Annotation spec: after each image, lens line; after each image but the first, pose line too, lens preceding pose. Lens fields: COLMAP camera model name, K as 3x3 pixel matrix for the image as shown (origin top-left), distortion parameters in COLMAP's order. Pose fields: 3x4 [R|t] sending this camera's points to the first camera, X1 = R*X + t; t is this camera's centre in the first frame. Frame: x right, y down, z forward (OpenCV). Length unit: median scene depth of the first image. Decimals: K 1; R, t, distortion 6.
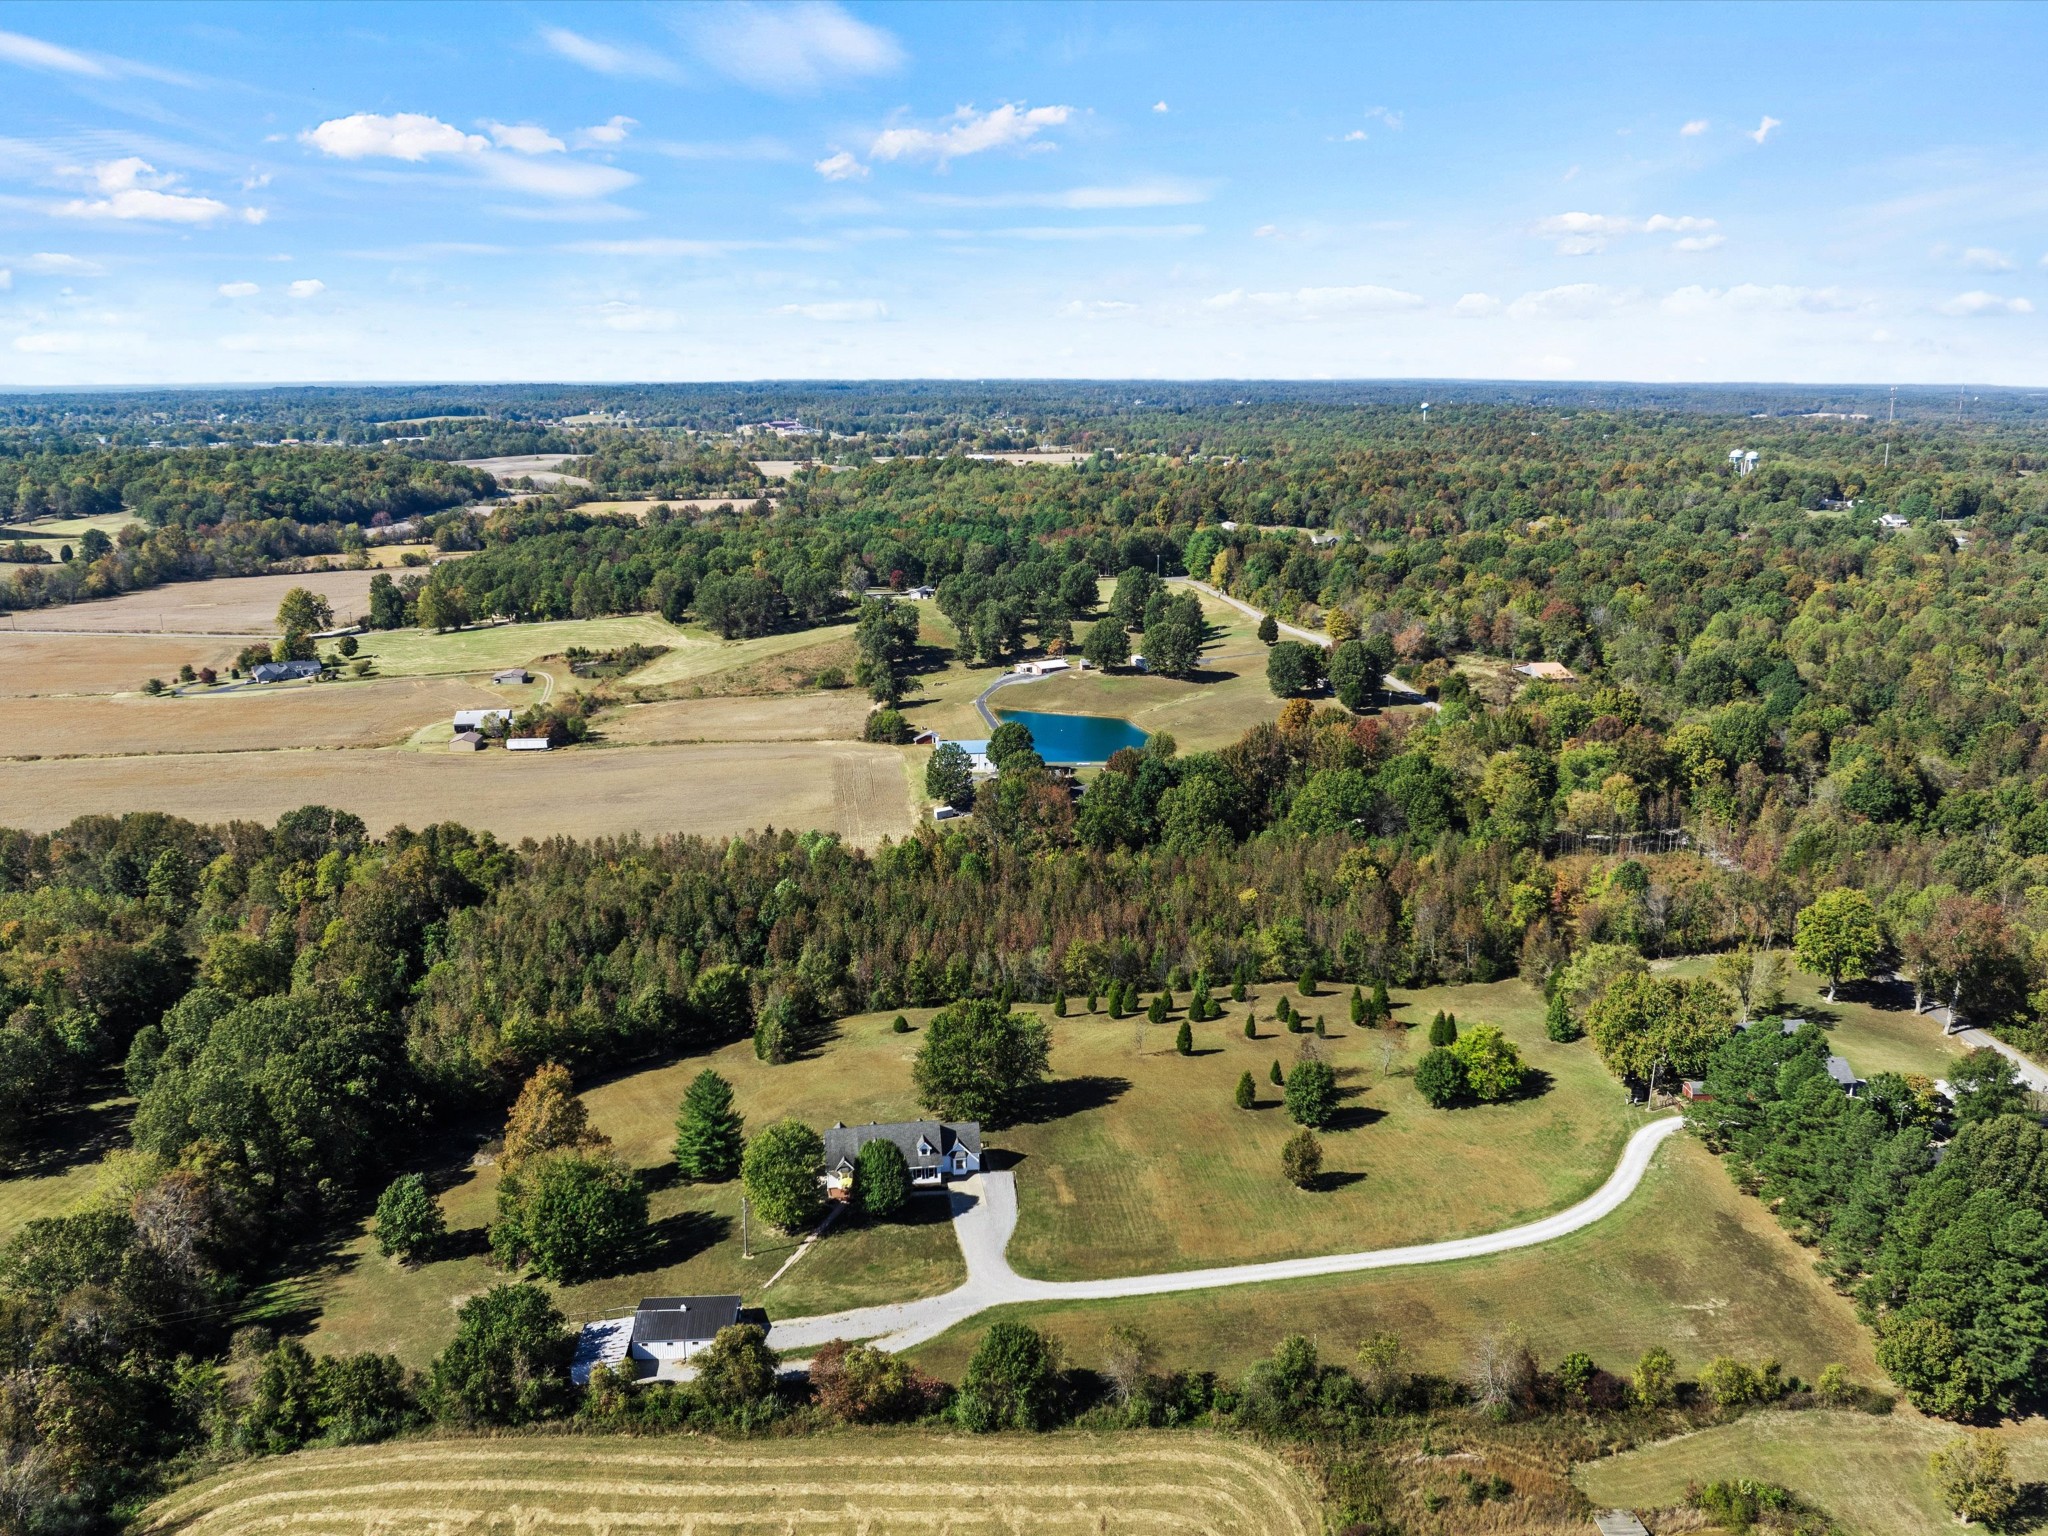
lens RADIAL K [[1627.0, 0, 1024.0], [0, 1627.0, 768.0], [0, 0, 1]] dist [0.030876, -0.117410]
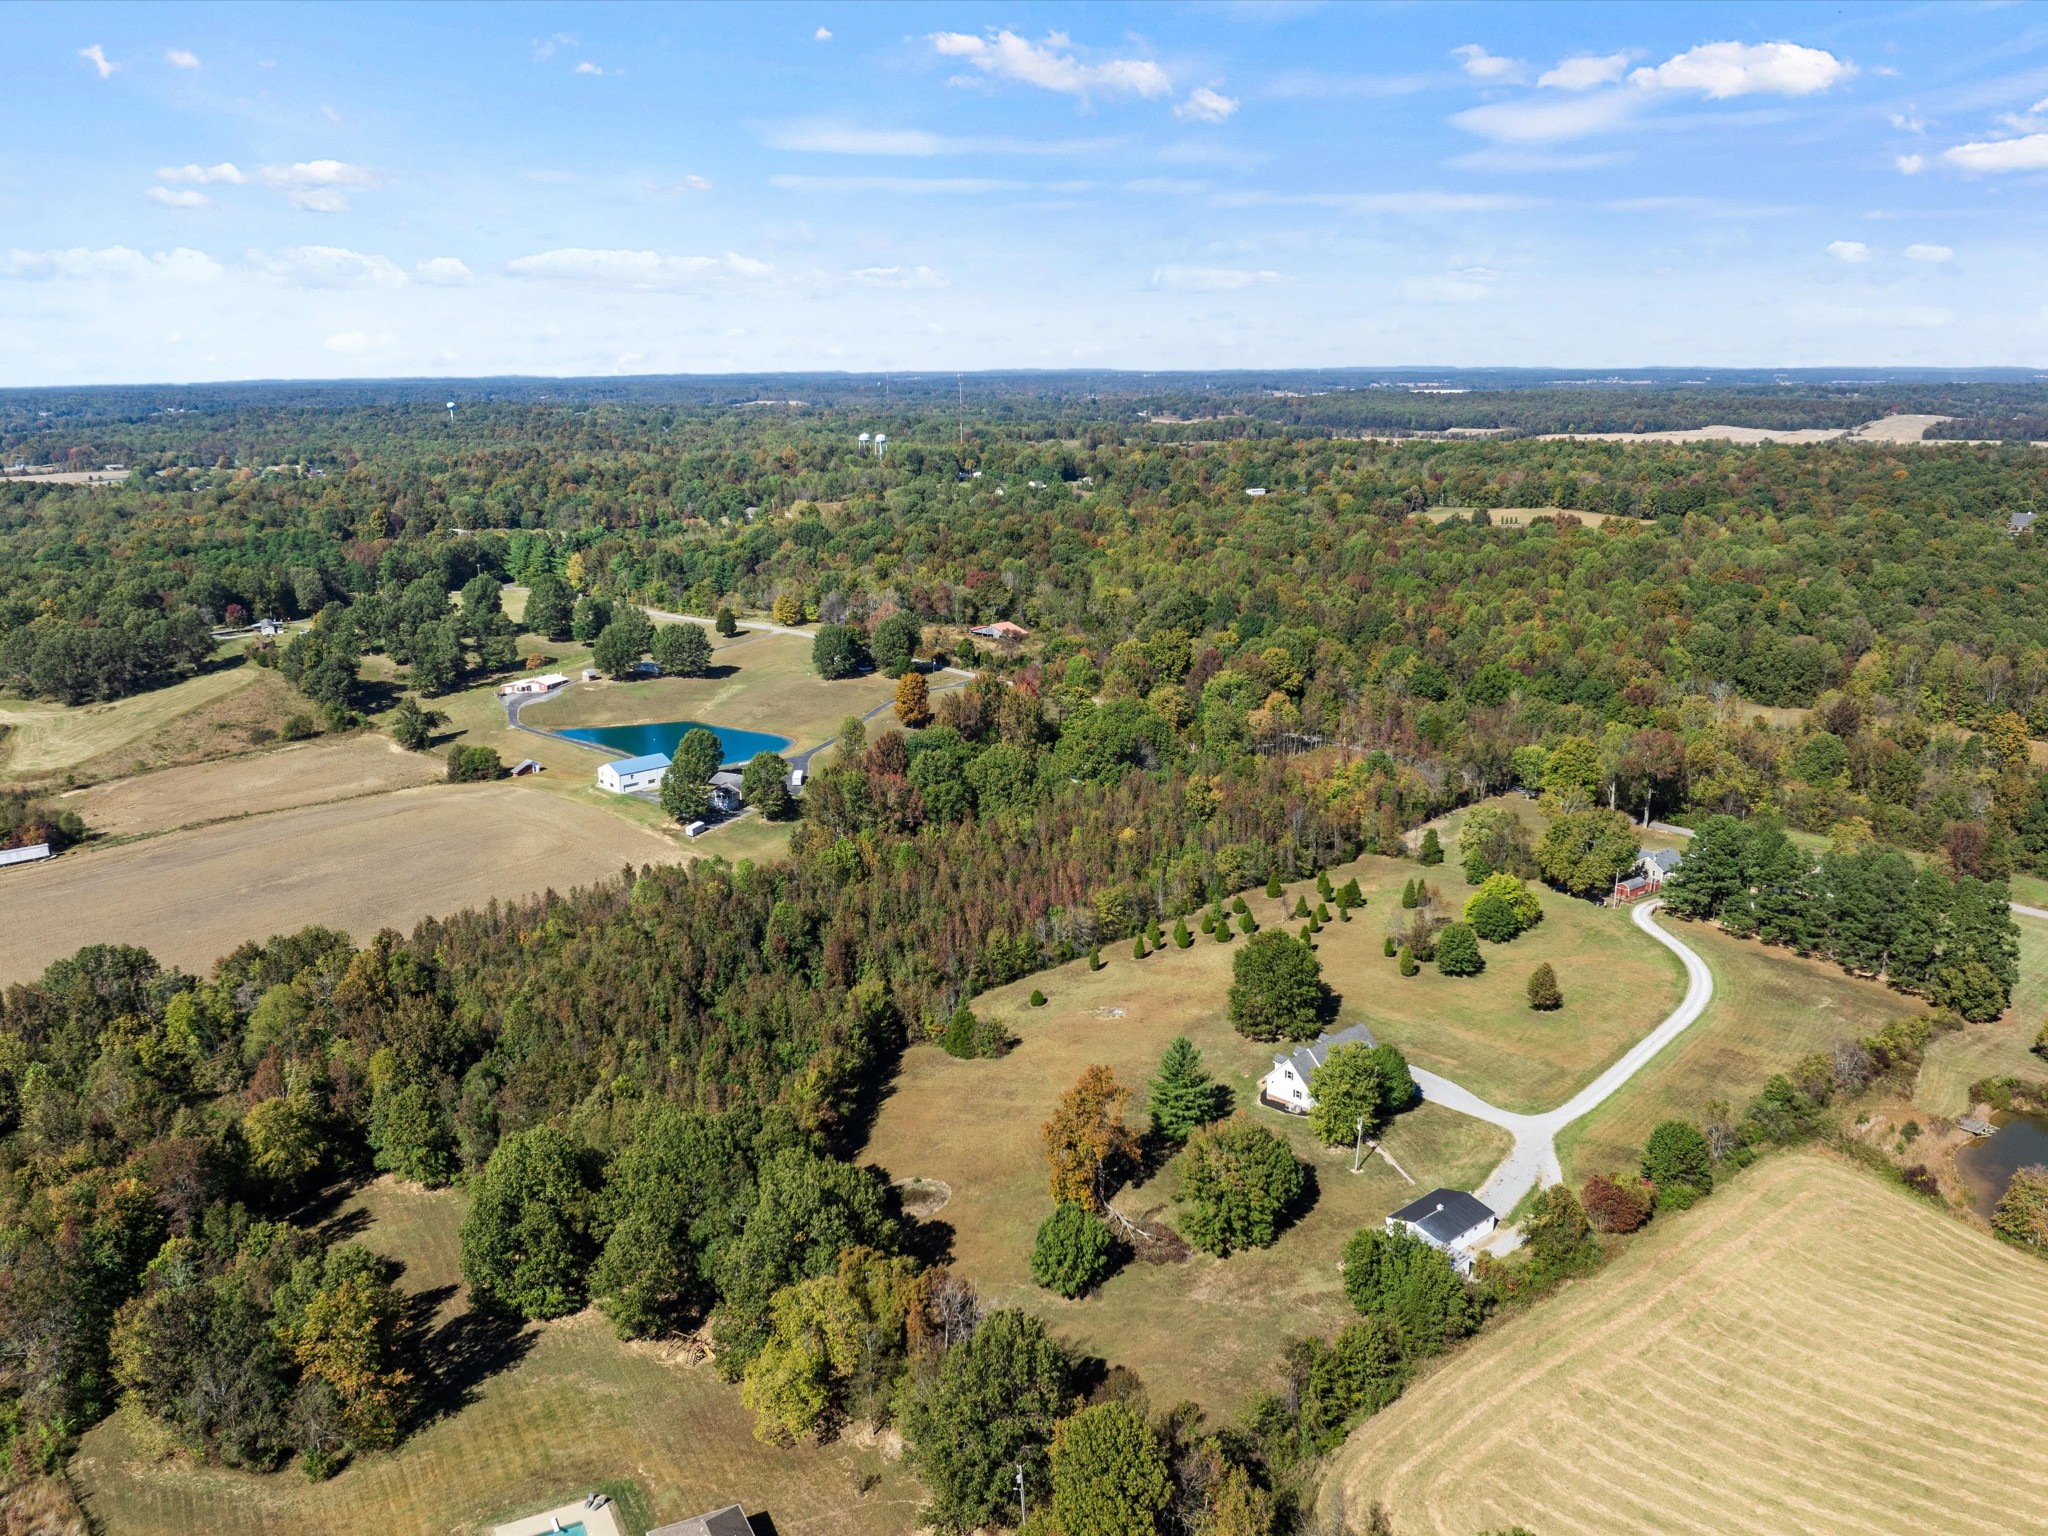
lens RADIAL K [[1658.1, 0, 993.4], [0, 1658.1, 762.5], [0, 0, 1]] dist [-0.008503, -0.051777]
pose [[0.800425, -0.150607, 0.580204, -0.880250], [0.153871, 0.987113, 0.043957, -0.050223], [-0.579347, 0.054093, 0.813284, 0.209133]]
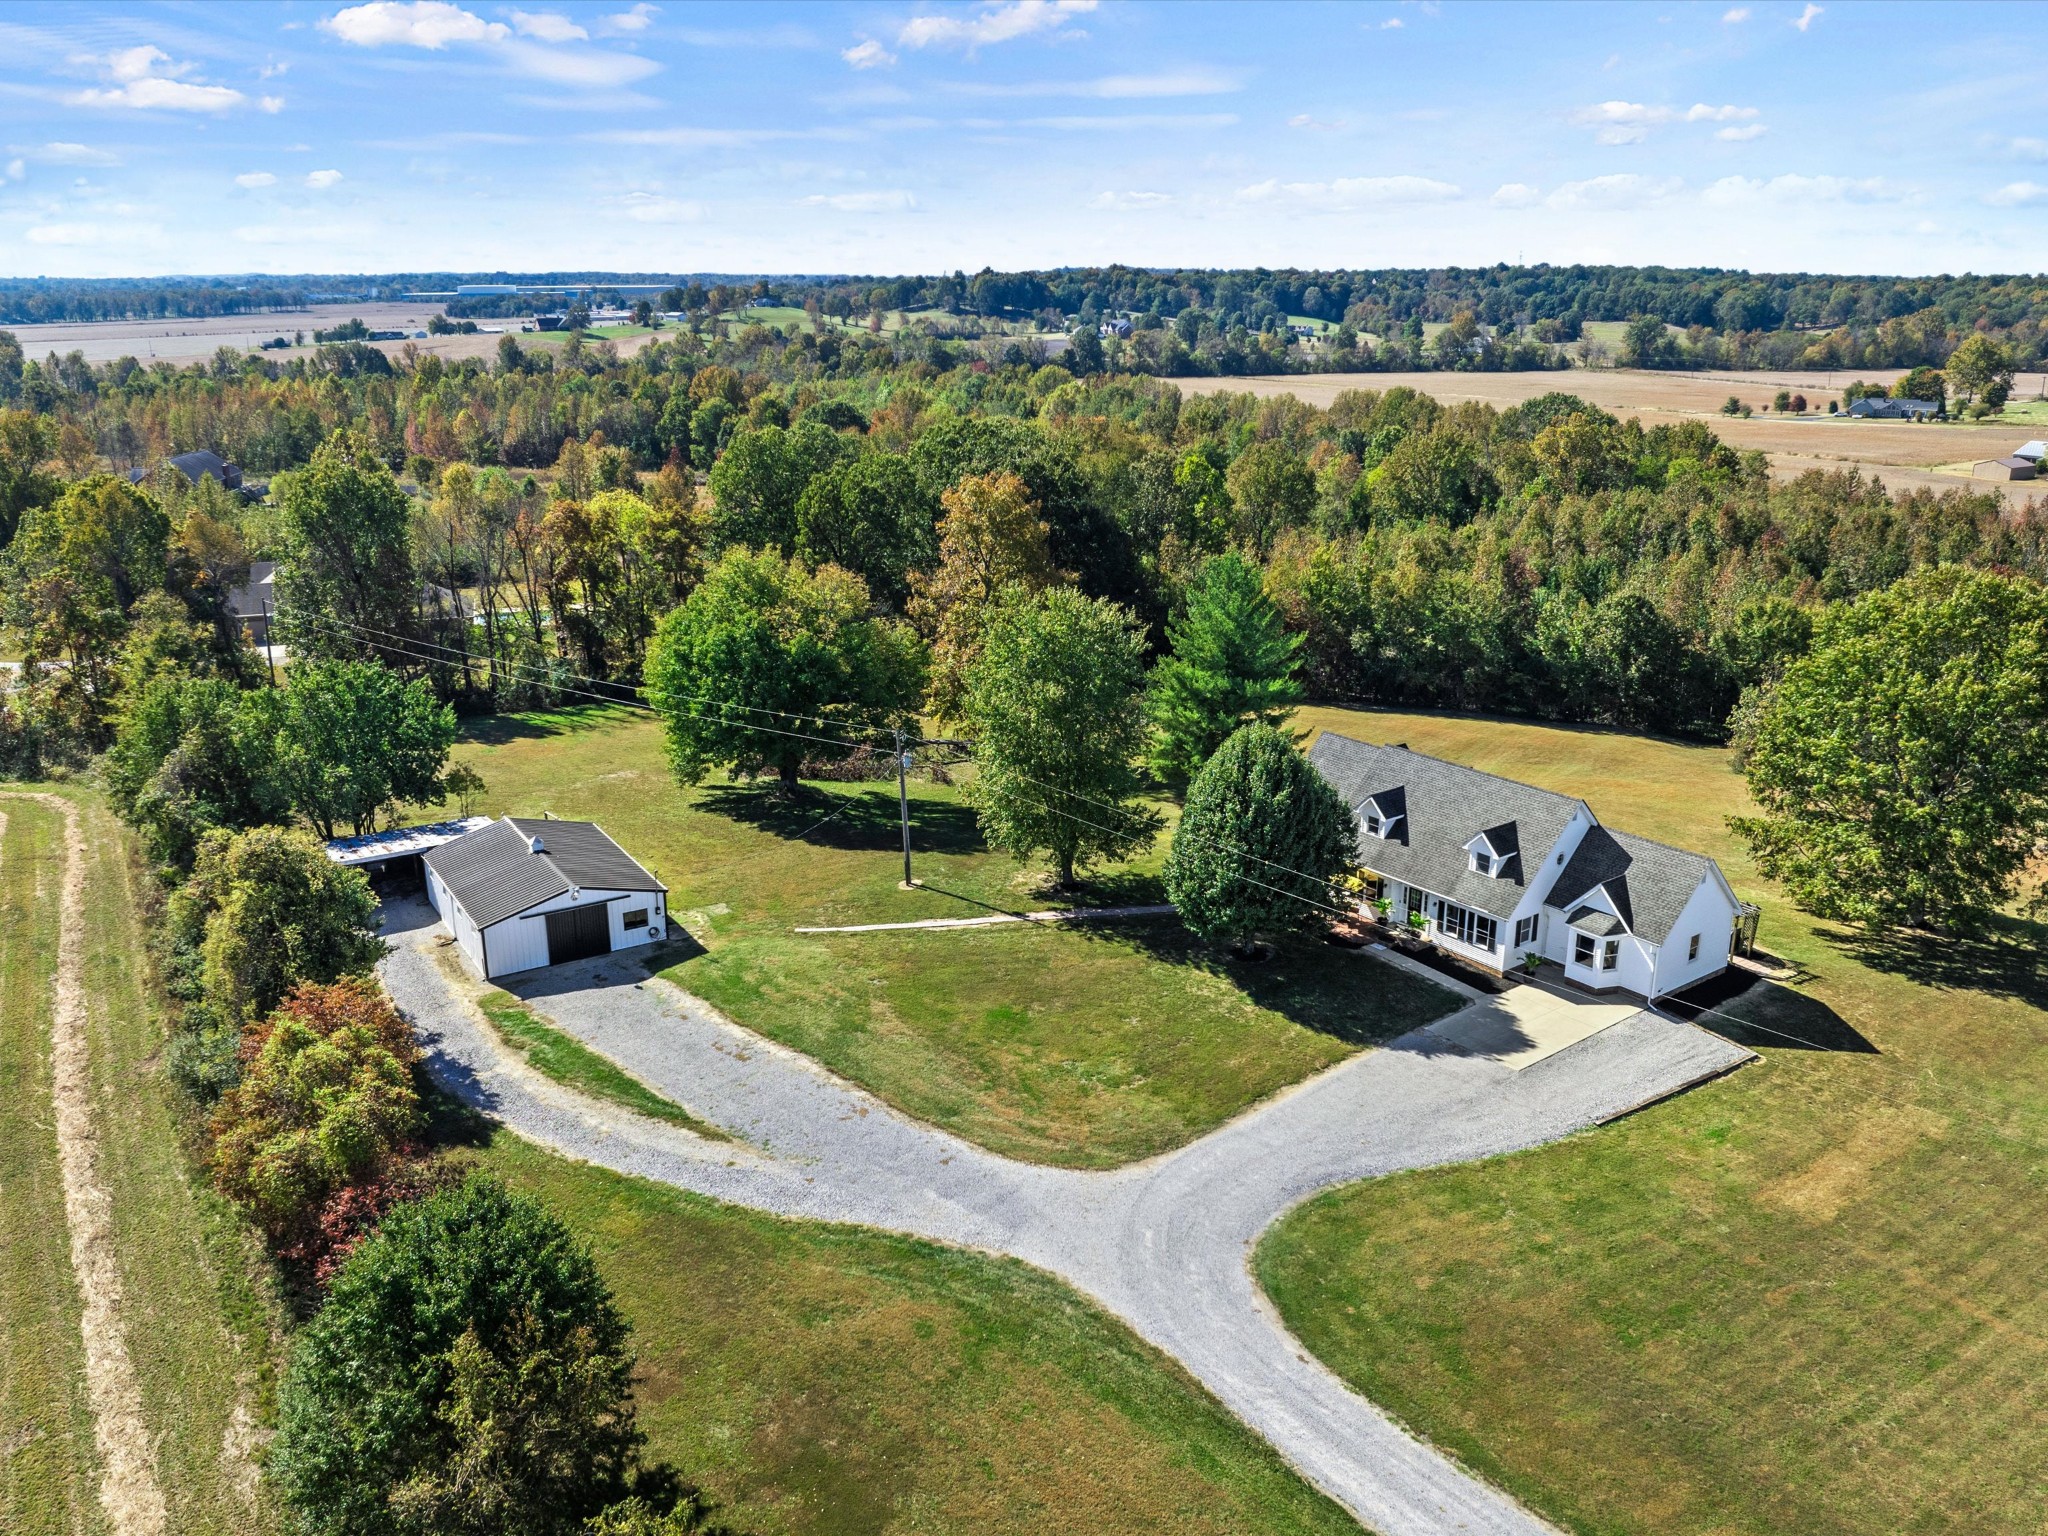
lens RADIAL K [[1627.0, 0, 1024.0], [0, 1627.0, 768.0], [0, 0, 1]] dist [0.030876, -0.117410]
pose [[0.467907, 0.258710, -0.845063, 0.164470], [-0.210948, 0.961250, 0.177479, 0.175439], [0.858233, 0.095221, 0.504351, 0.742129]]
